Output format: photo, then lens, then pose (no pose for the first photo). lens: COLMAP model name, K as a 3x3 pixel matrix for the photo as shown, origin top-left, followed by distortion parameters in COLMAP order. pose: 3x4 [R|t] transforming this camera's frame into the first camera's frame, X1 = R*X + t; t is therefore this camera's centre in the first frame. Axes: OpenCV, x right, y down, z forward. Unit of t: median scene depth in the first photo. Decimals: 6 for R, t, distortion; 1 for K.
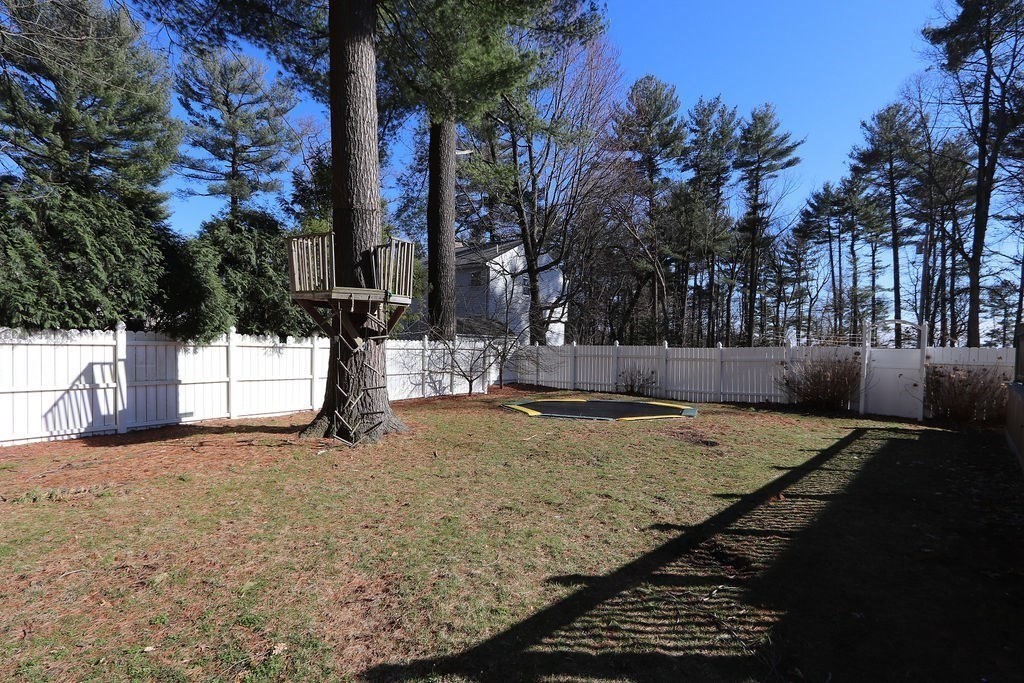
lens RADIAL K [[530.8, 0, 512.0], [0, 530.8, 341.5], [0, 0, 1]] dist [-0.000438, -0.000288]
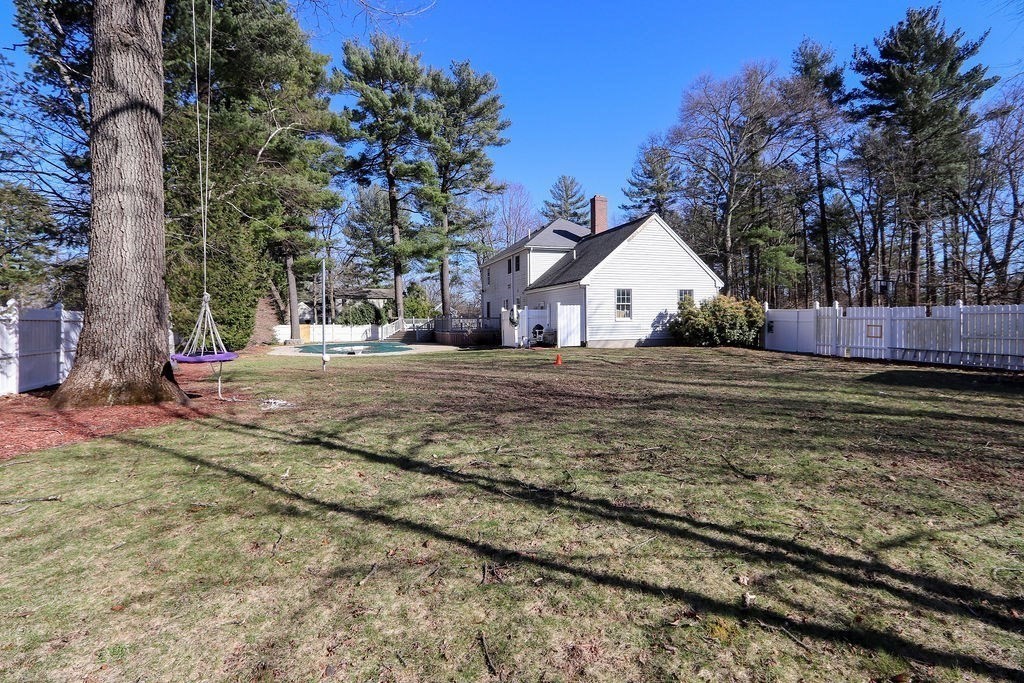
lens RADIAL K [[551.6, 0, 512.0], [0, 551.6, 341.5], [0, 0, 1]] dist [-0.011086, -0.000236]
pose [[0.884083, -0.017330, -0.467008, 3.902039], [0.034014, 0.999048, 0.027318, 0.065575], [0.466090, -0.040036, 0.883831, -4.119089]]
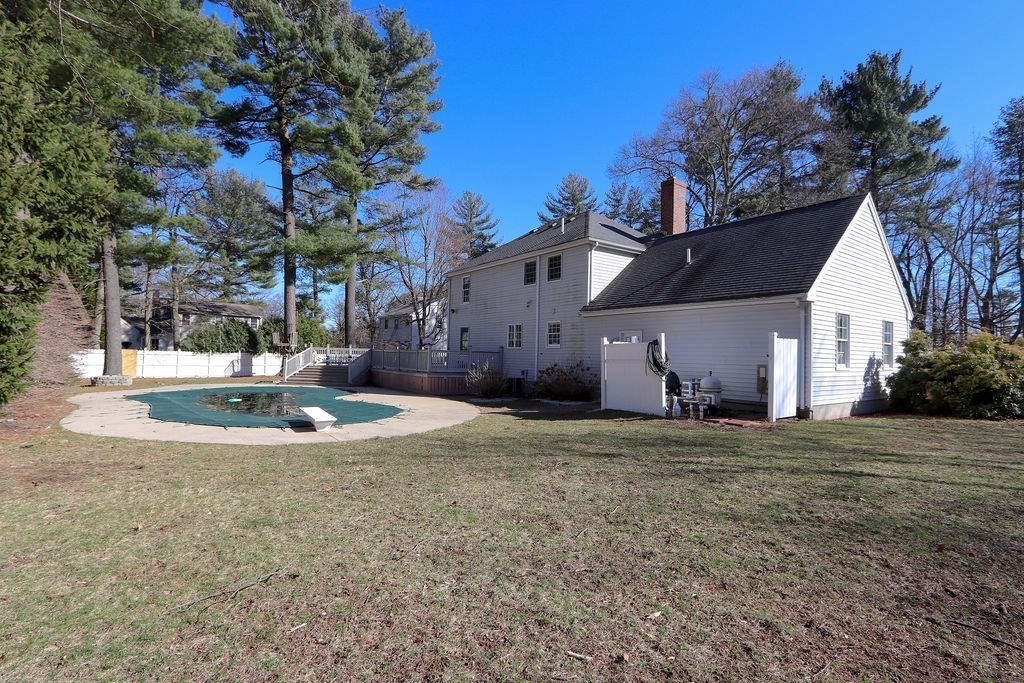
lens RADIAL K [[530.8, 0, 512.0], [0, 530.8, 341.5], [0, 0, 1]] dist [-0.000438, -0.000288]
pose [[0.984583, -0.004825, -0.174850, 2.215881], [0.000106, 0.999636, -0.026990, 0.008375], [0.174917, 0.026555, 0.984225, -2.884602]]
